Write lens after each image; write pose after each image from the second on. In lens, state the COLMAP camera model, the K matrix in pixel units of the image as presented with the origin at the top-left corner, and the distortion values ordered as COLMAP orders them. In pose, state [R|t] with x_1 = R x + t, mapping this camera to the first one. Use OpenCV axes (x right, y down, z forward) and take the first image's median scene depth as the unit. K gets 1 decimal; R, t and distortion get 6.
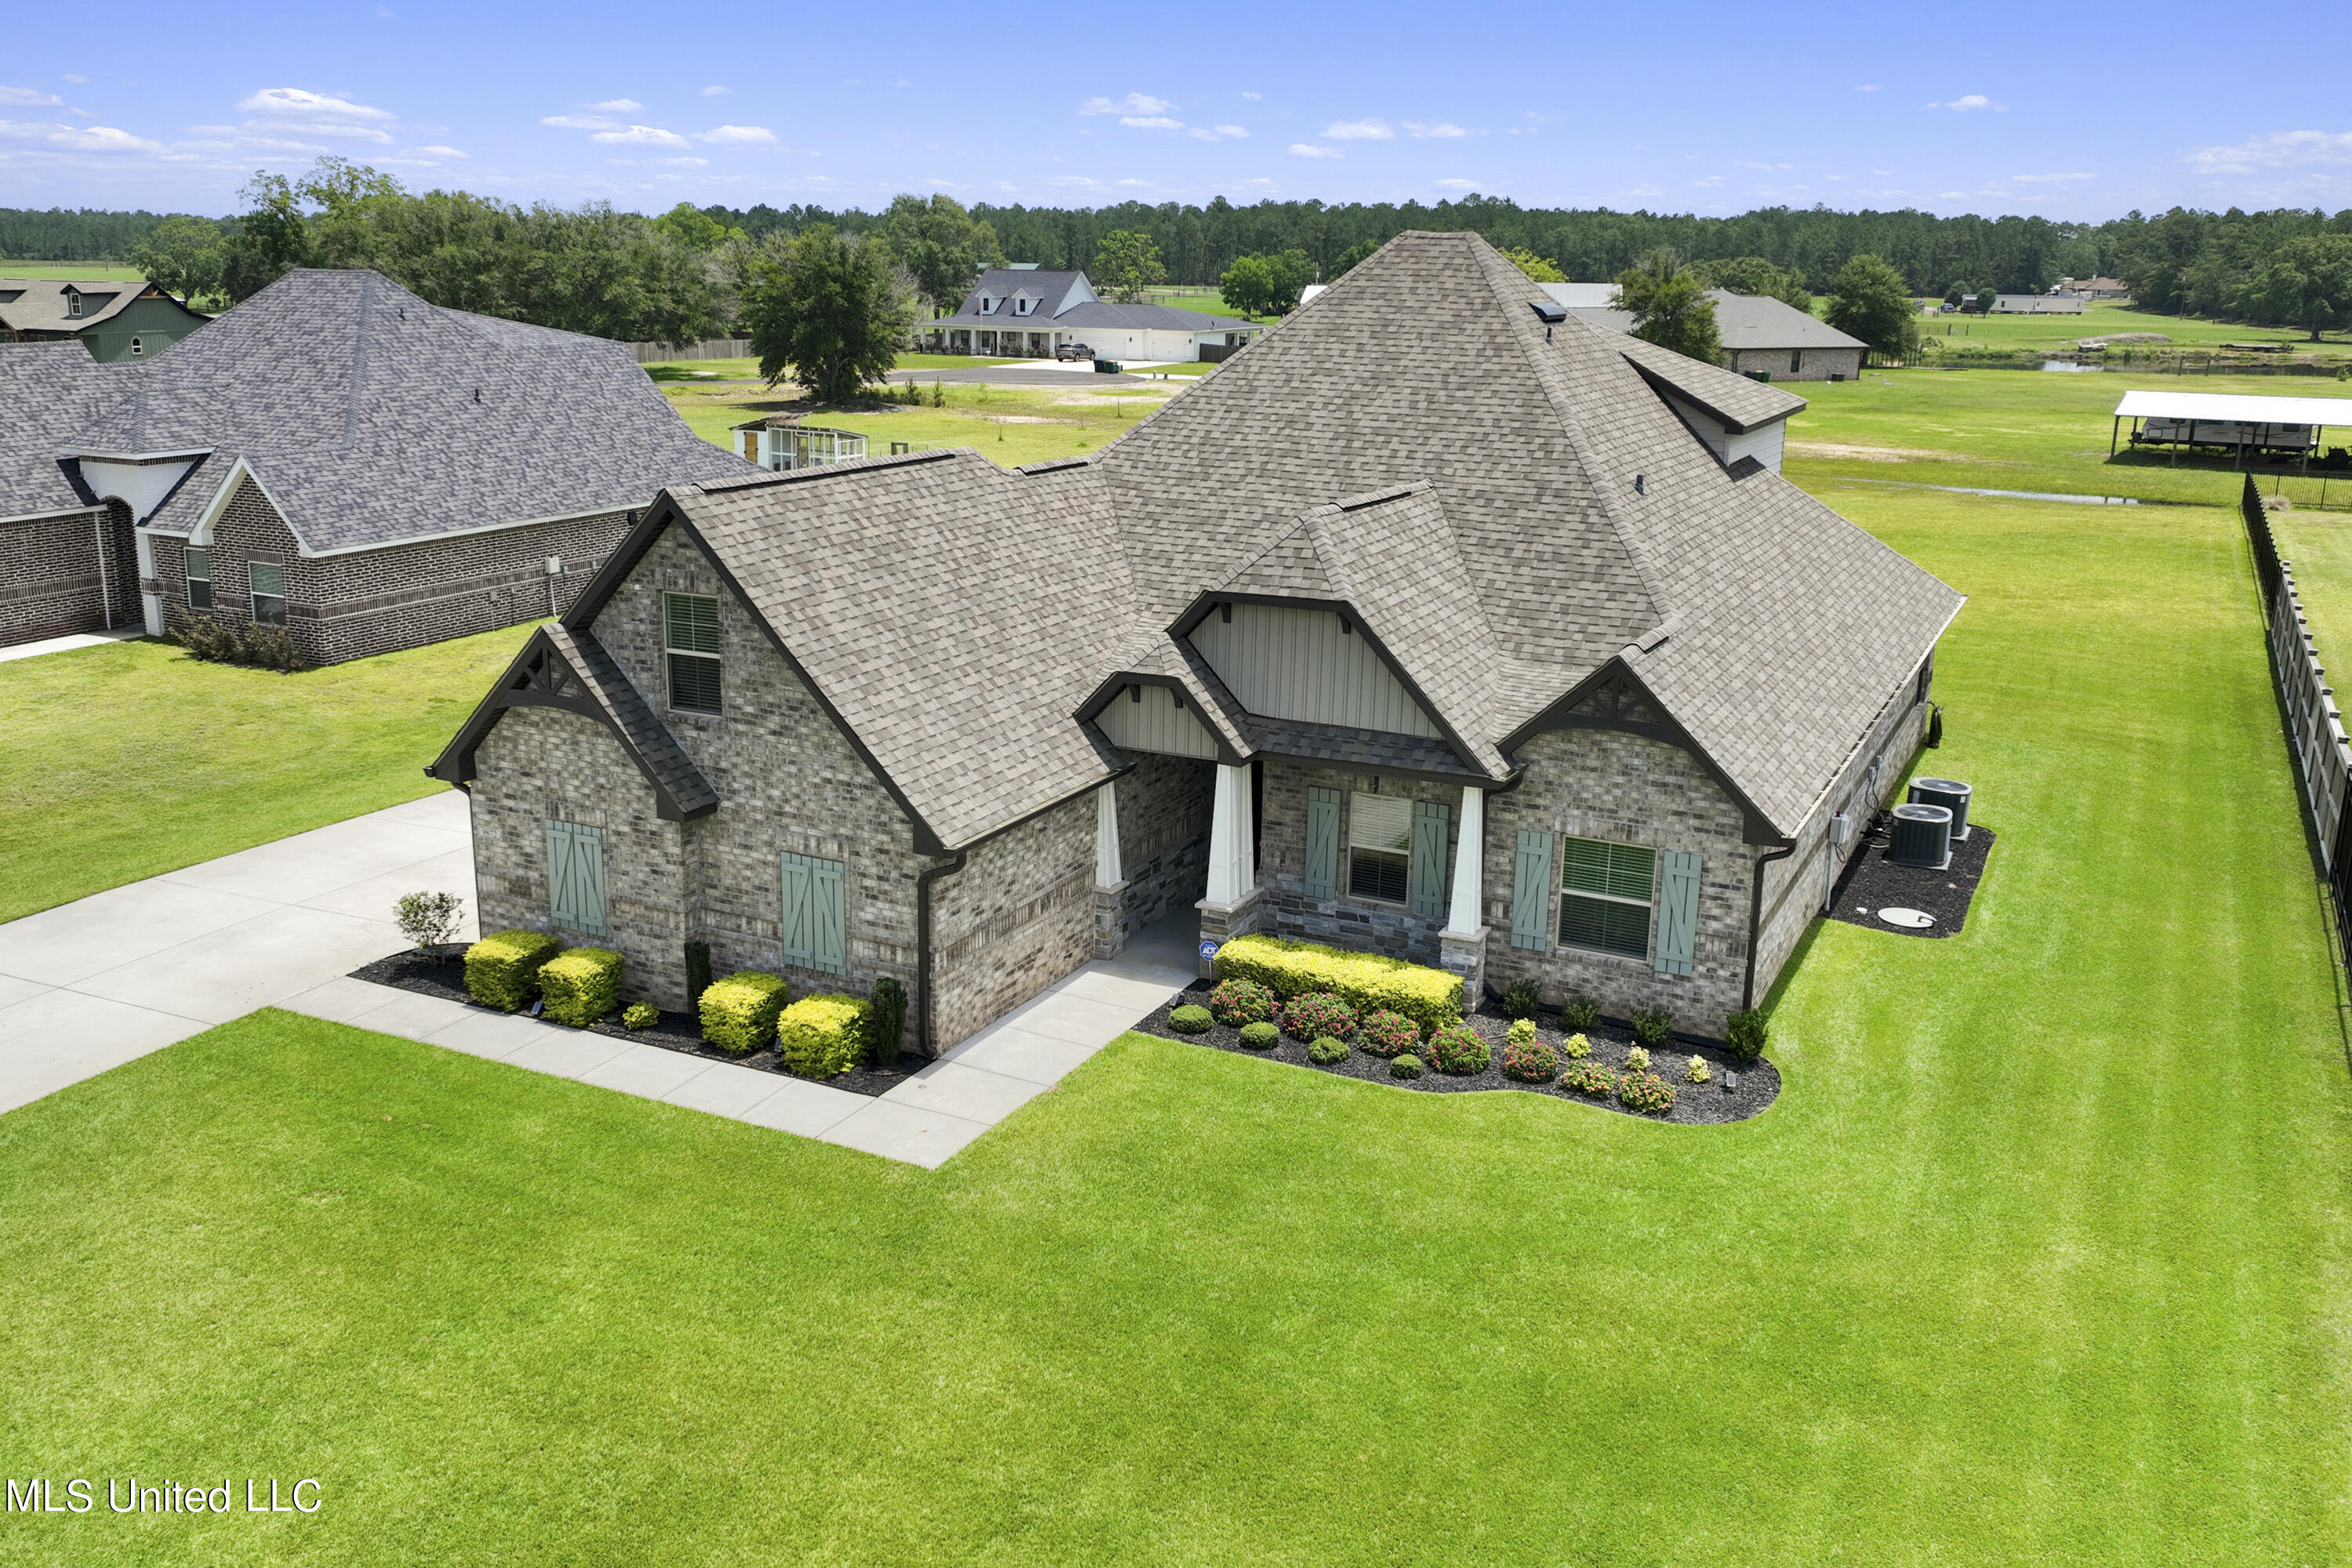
lens RADIAL K [[2019.3, 0, 1130.3], [0, 2019.3, 783.1], [0, 0, 1]] dist [0.000975, 0.011118]
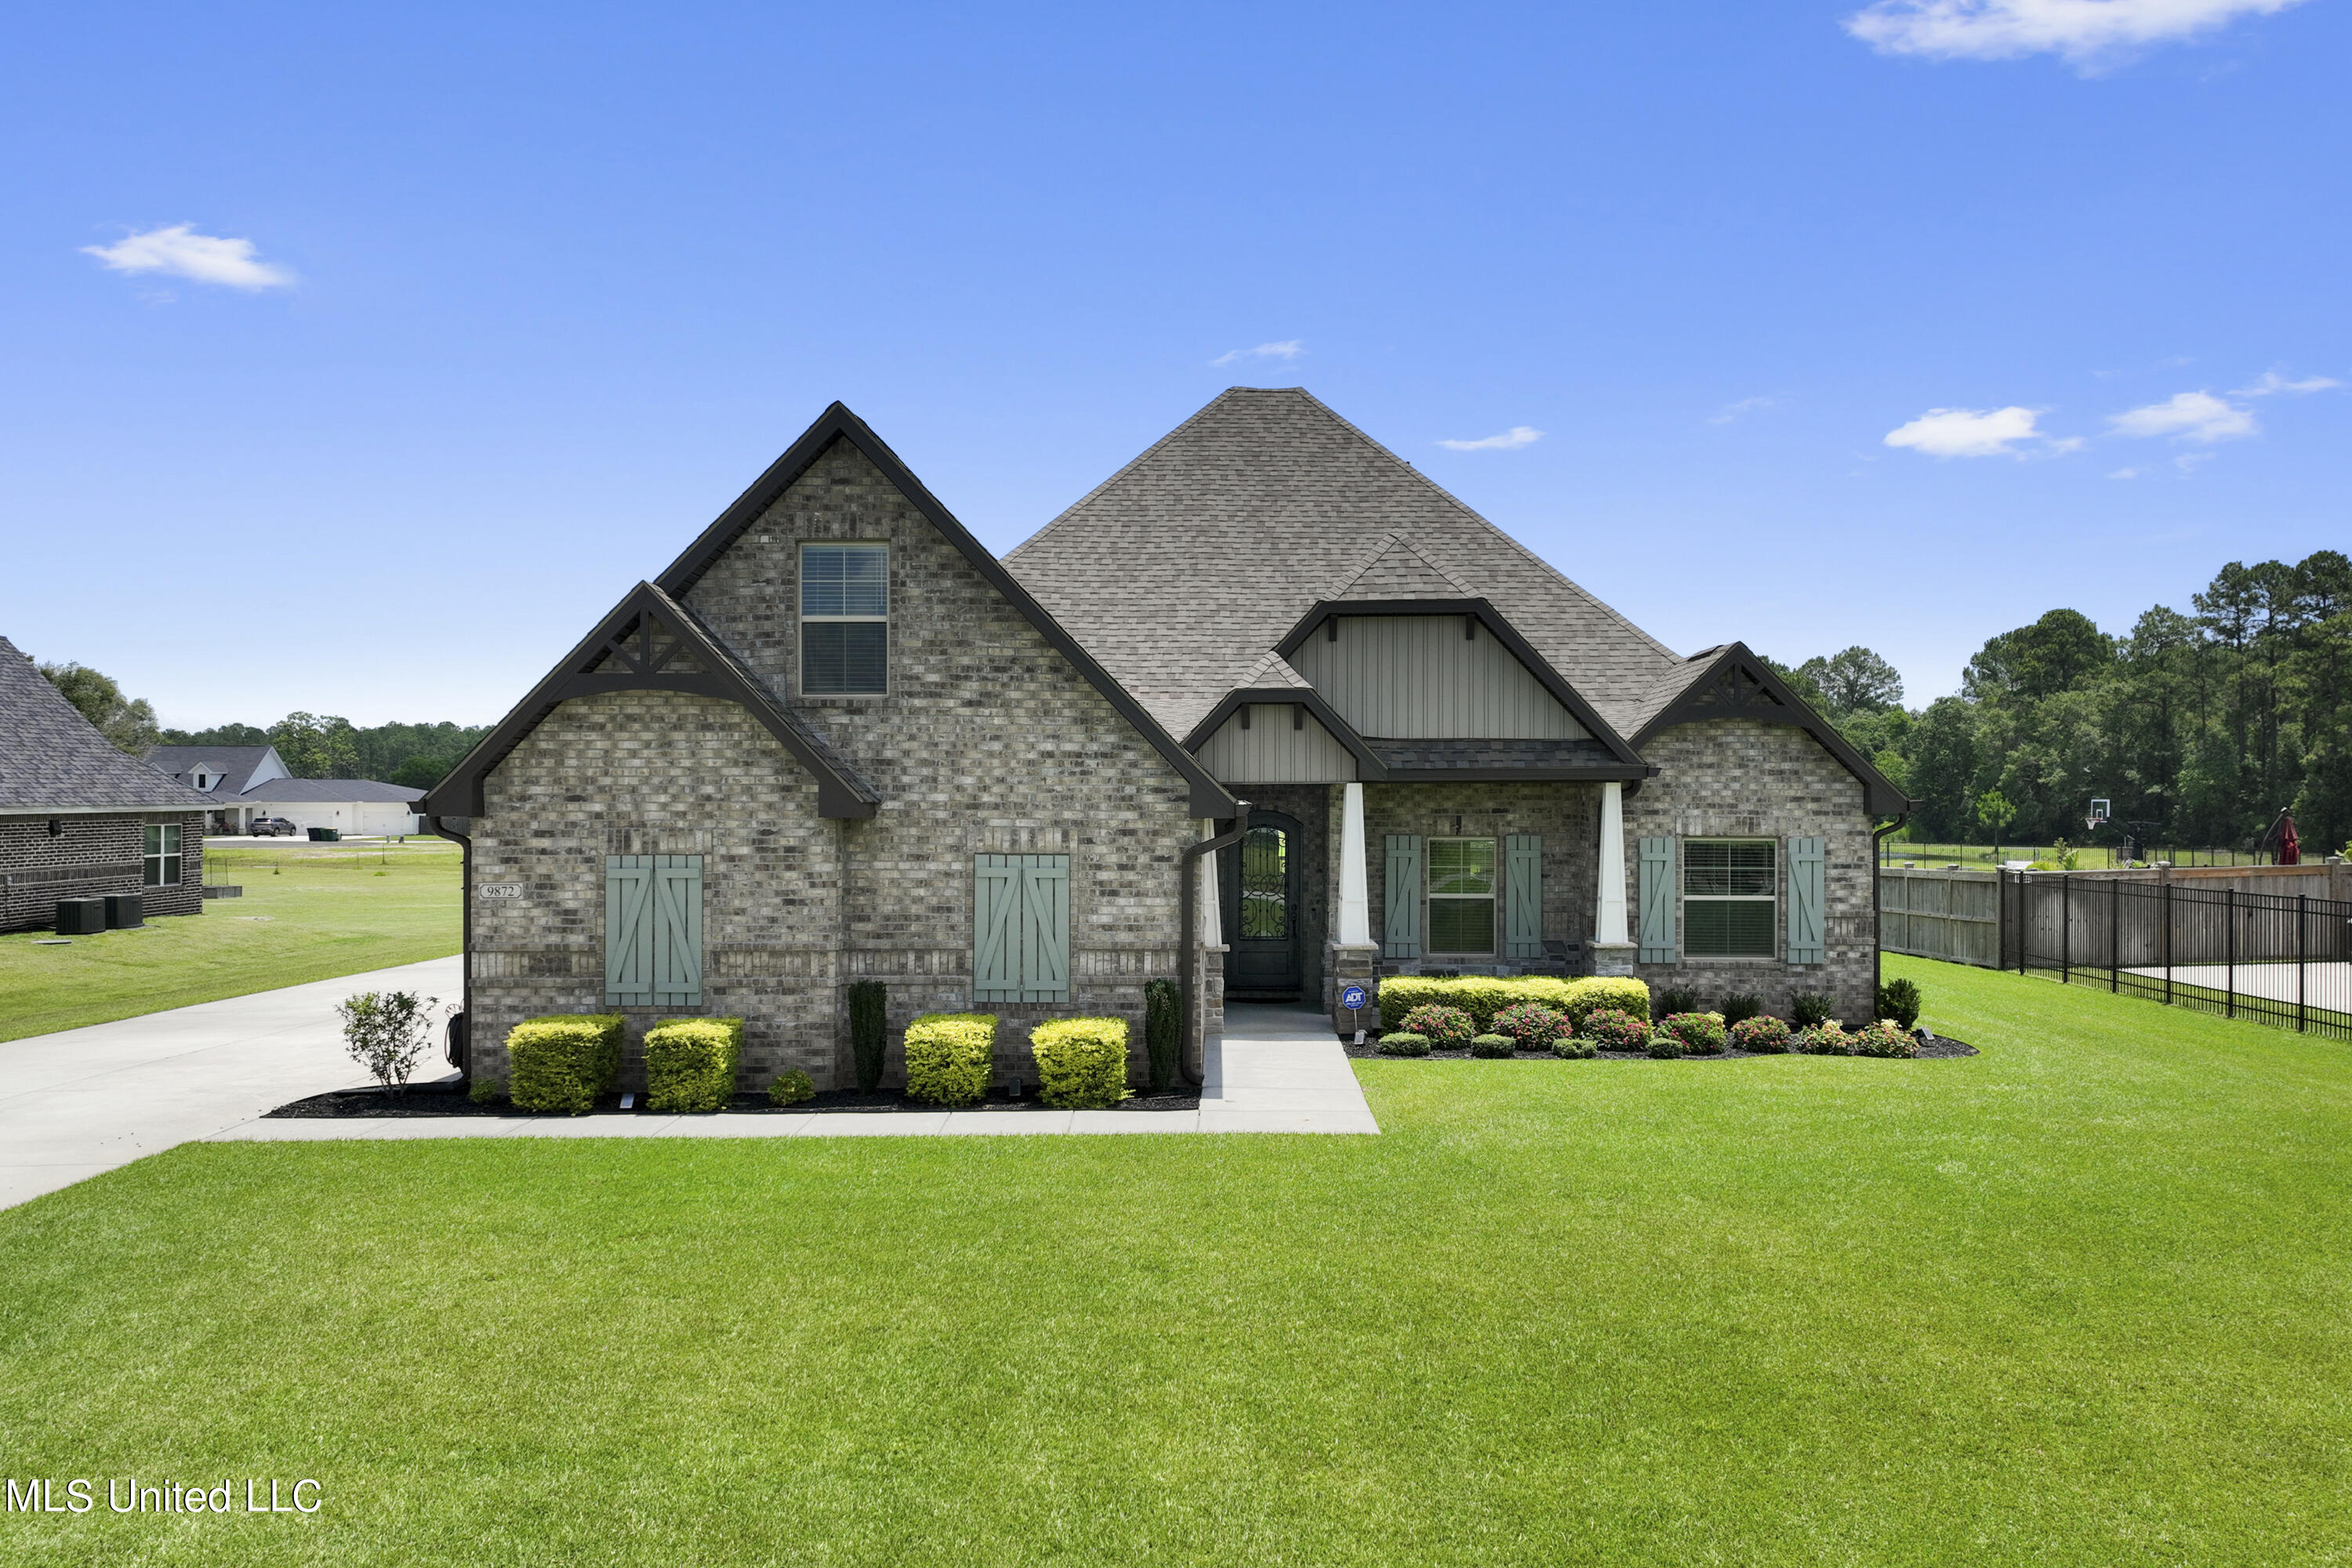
lens RADIAL K [[1958.1, 0, 1244.9], [0, 1958.1, 785.9], [0, 0, 1]] dist [0.007132, -0.010055]
pose [[0.881838, -0.009647, 0.471454, -0.430083], [0.130322, 0.965837, -0.223998, 0.189073], [-0.453187, 0.258971, 0.852969, 0.273281]]
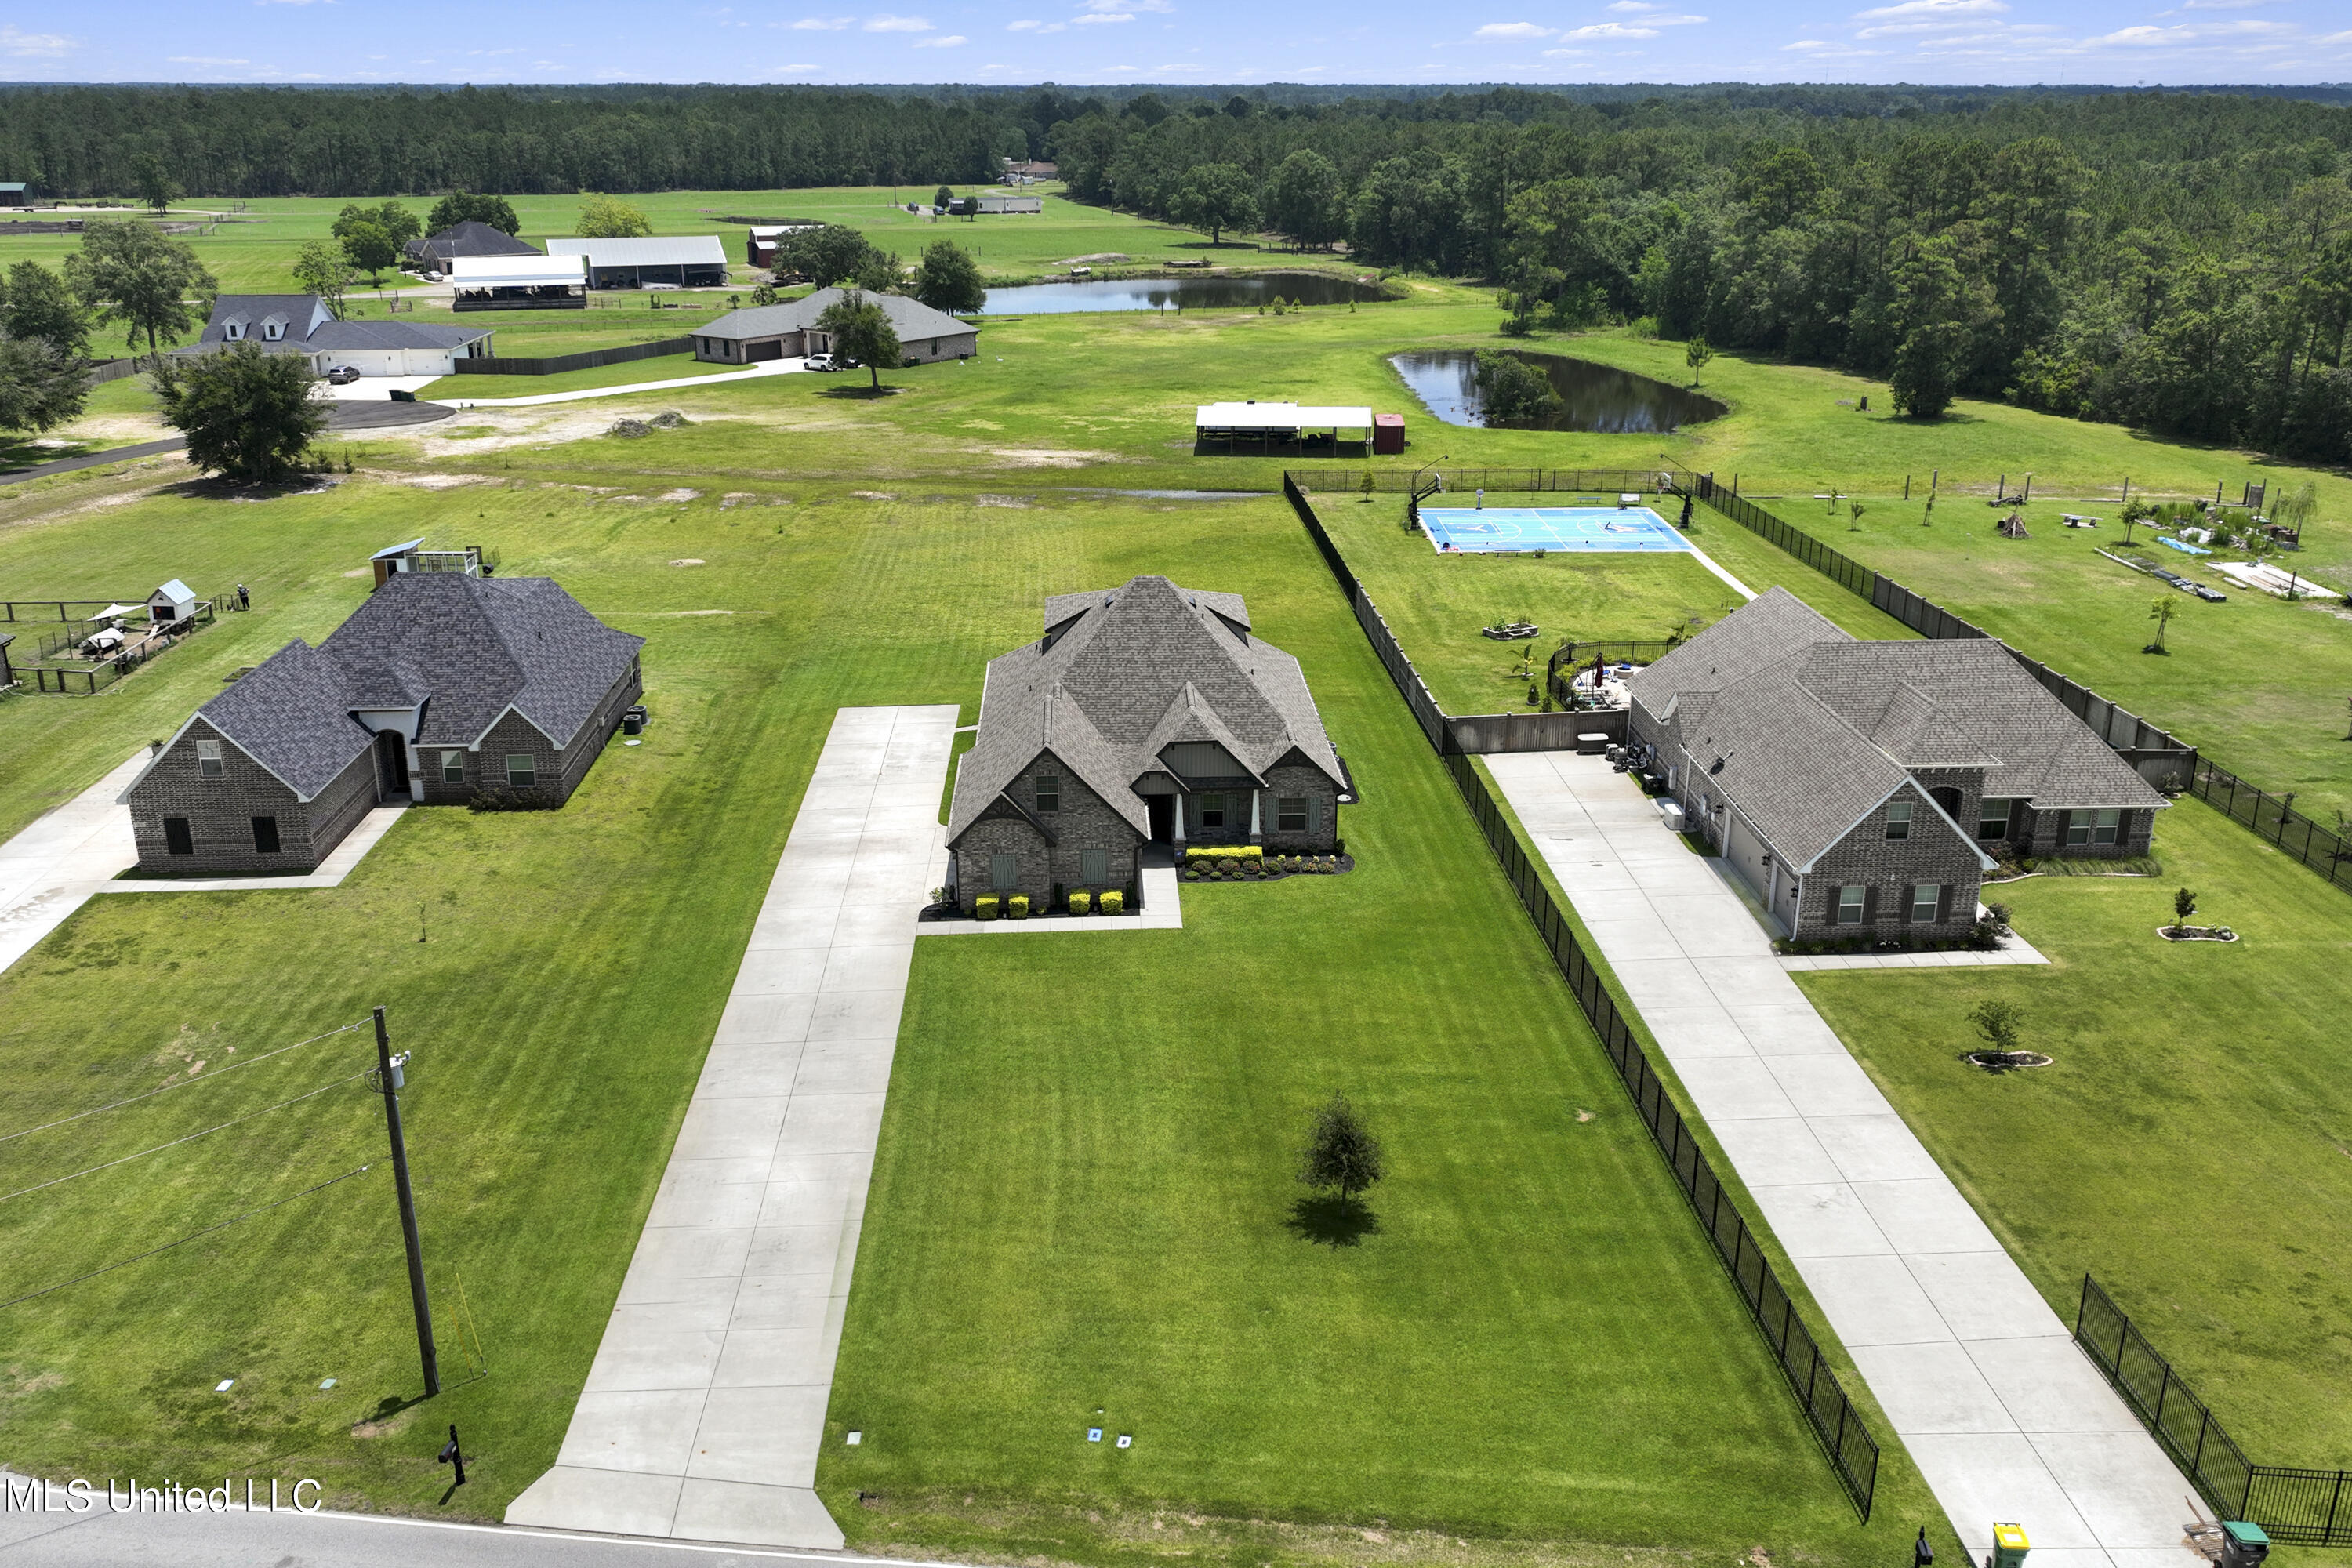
lens RADIAL K [[1958.1, 0, 1244.9], [0, 1958.1, 785.9], [0, 0, 1]] dist [0.007132, -0.010055]
pose [[0.847430, -0.181498, 0.498919, -1.431292], [0.135914, 0.982599, 0.126597, -0.407940], [-0.513214, -0.039472, 0.857352, -1.719794]]
